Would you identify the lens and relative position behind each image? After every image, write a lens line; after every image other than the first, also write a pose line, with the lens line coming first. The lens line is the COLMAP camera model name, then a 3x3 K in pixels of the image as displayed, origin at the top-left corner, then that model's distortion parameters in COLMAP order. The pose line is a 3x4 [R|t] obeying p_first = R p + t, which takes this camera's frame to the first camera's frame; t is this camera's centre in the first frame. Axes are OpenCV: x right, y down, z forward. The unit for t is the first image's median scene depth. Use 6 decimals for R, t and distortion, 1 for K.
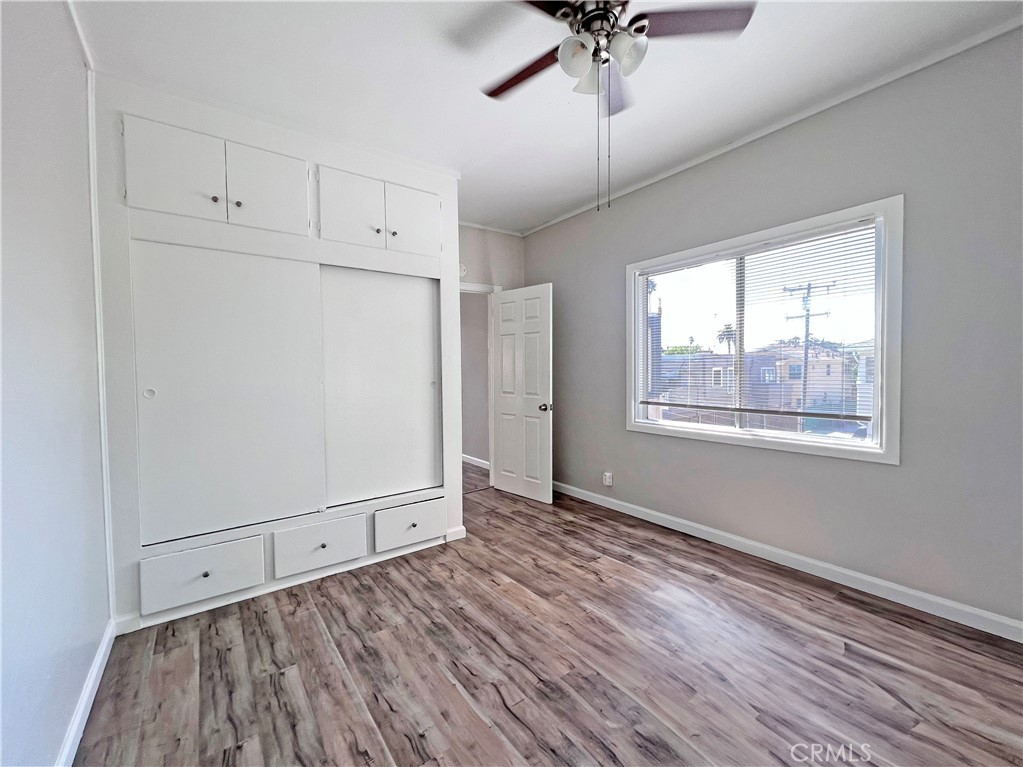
lens RADIAL K [[415.9, 0, 532.4], [0, 415.9, 384.0], [0, 0, 1]] dist [0.000741, 0.000048]
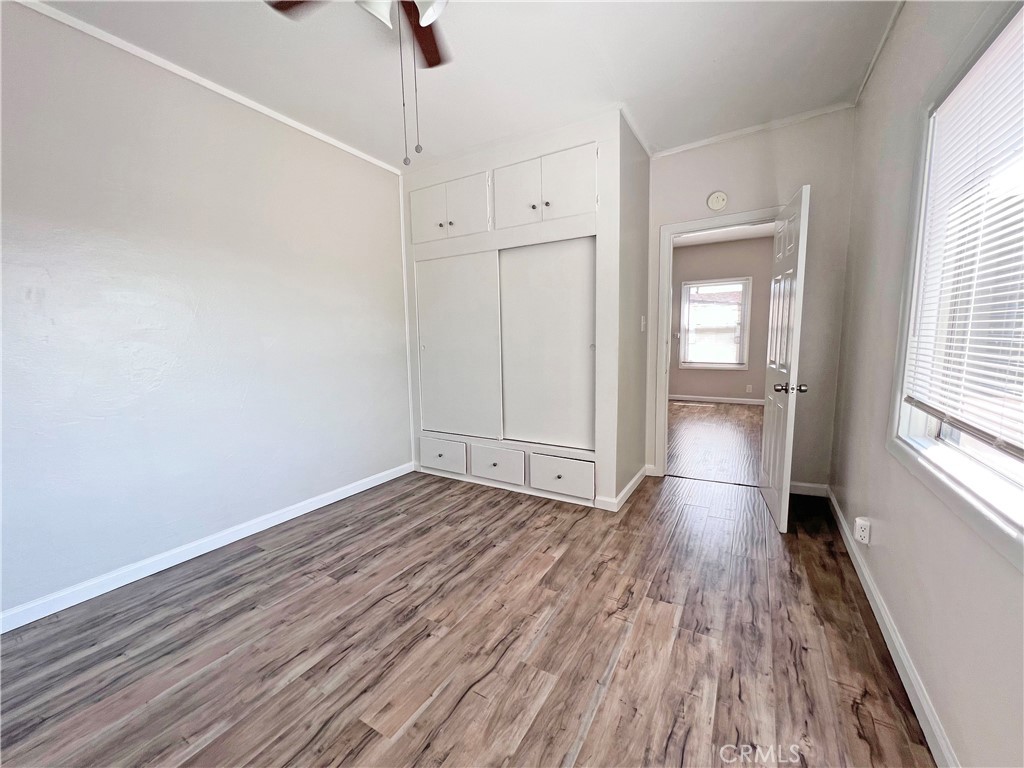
lens RADIAL K [[423.2, 0, 510.5], [0, 423.2, 385.2], [0, 0, 1]] dist [0.000022, 0.000159]
pose [[0.357989, 0.112109, -0.926971, 0.751411], [-0.014179, 0.993304, 0.114656, -0.025467], [0.933618, -0.027902, 0.357182, 0.556445]]
